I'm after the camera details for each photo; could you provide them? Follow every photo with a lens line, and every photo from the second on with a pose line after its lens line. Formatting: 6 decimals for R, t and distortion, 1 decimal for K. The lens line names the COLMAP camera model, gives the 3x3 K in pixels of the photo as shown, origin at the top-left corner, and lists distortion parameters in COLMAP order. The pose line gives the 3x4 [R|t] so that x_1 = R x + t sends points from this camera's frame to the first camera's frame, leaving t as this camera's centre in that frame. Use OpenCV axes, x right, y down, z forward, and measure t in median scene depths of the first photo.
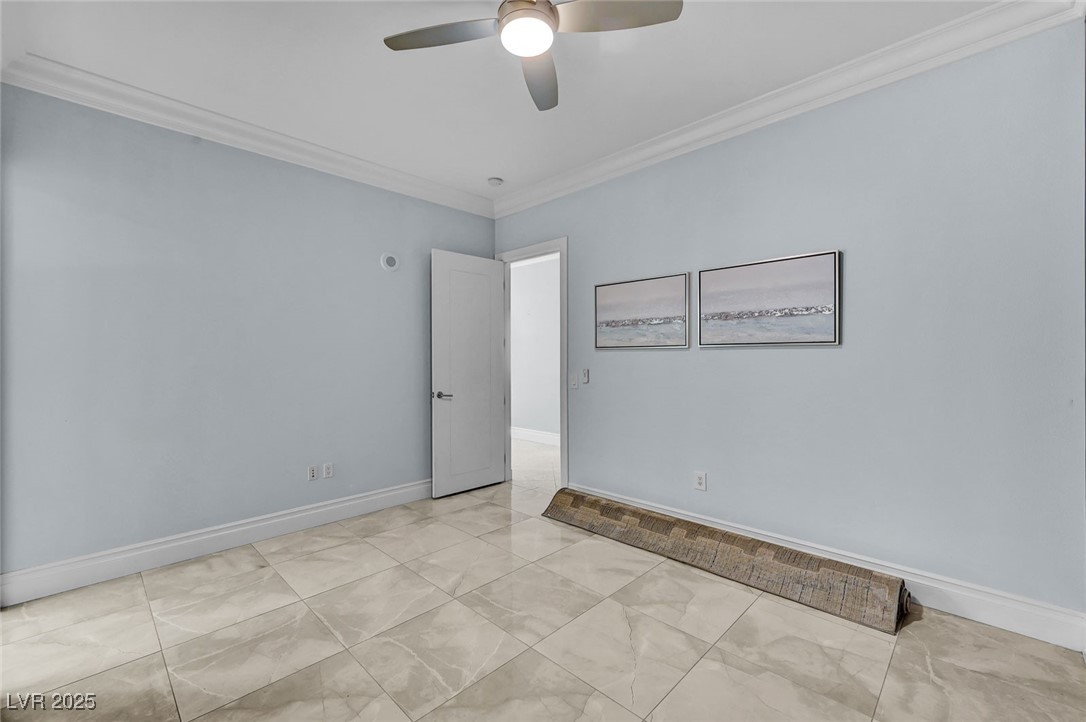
lens RADIAL K [[446.6, 0, 542.0], [0, 446.6, 362.5], [0, 0, 1]] dist [0.004546, 0.000118]
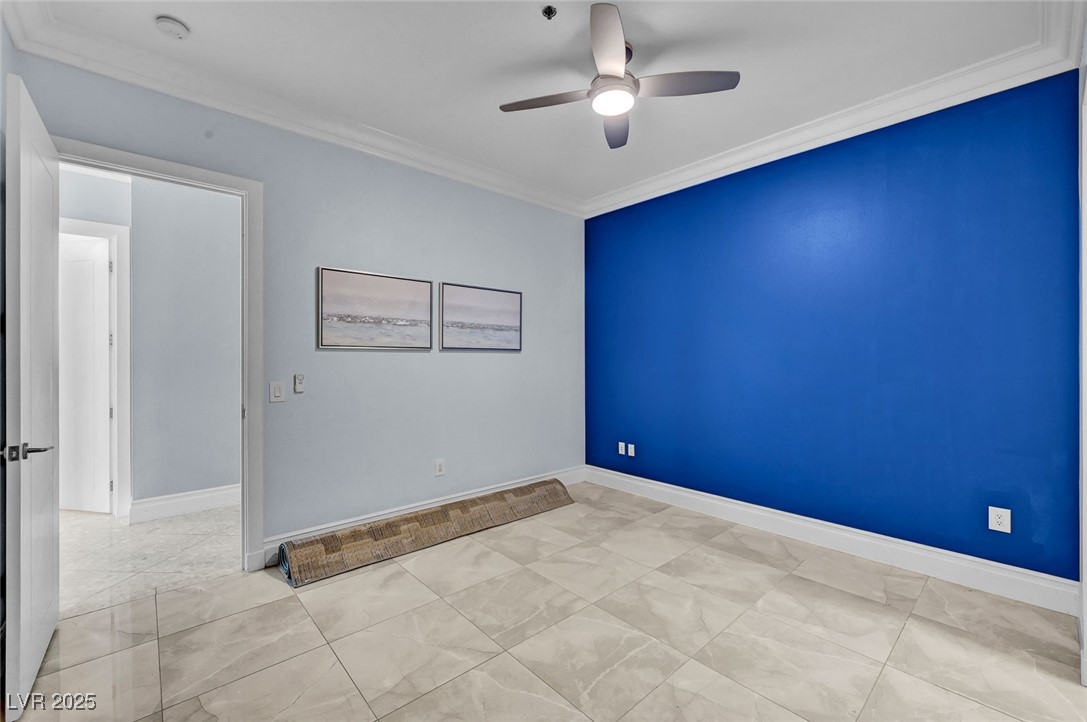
lens RADIAL K [[453.3, 0, 542.3], [0, 453.3, 360.1], [0, 0, 1]] dist [-0.001104, 0.000527]
pose [[0.061921, 0.002797, 0.998077, -0.812601], [0.012595, 0.999914, -0.003584, -0.000748], [-0.998002, 0.012793, 0.061880, 0.696351]]
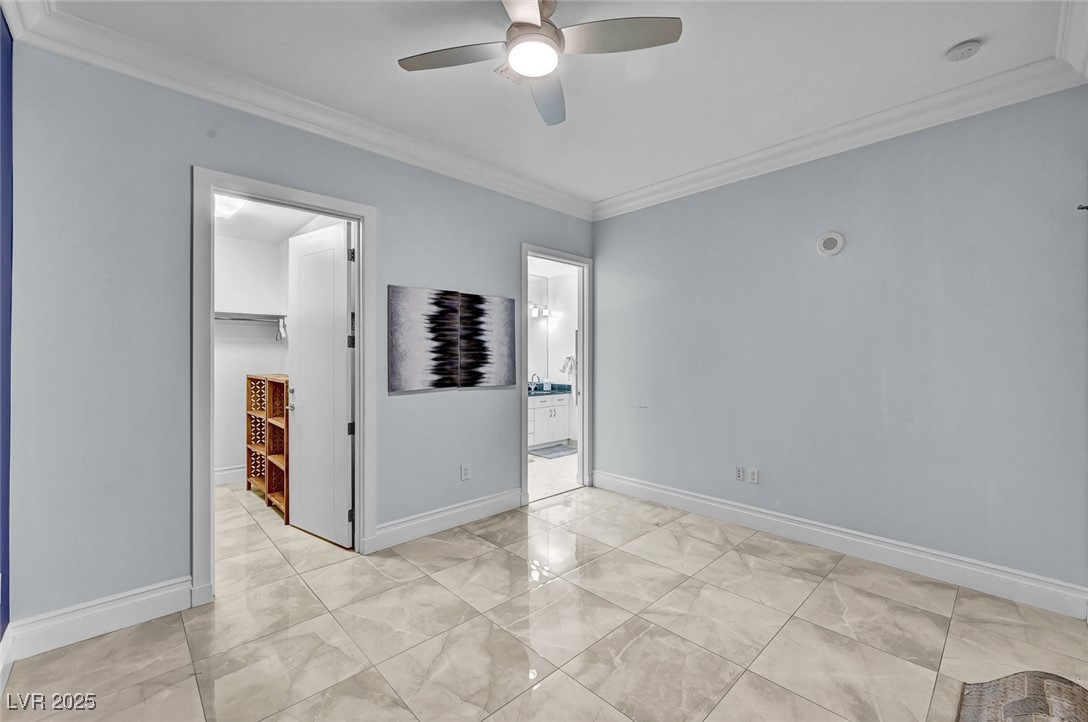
lens RADIAL K [[453.8, 0, 545.3], [0, 453.8, 356.5], [0, 0, 1]] dist [-0.001104, 0.000527]
pose [[-0.034627, 0.003978, -0.999392, 0.630522], [-0.011360, 0.999926, 0.004374, -0.026560], [0.999336, 0.011505, -0.034579, 0.661795]]
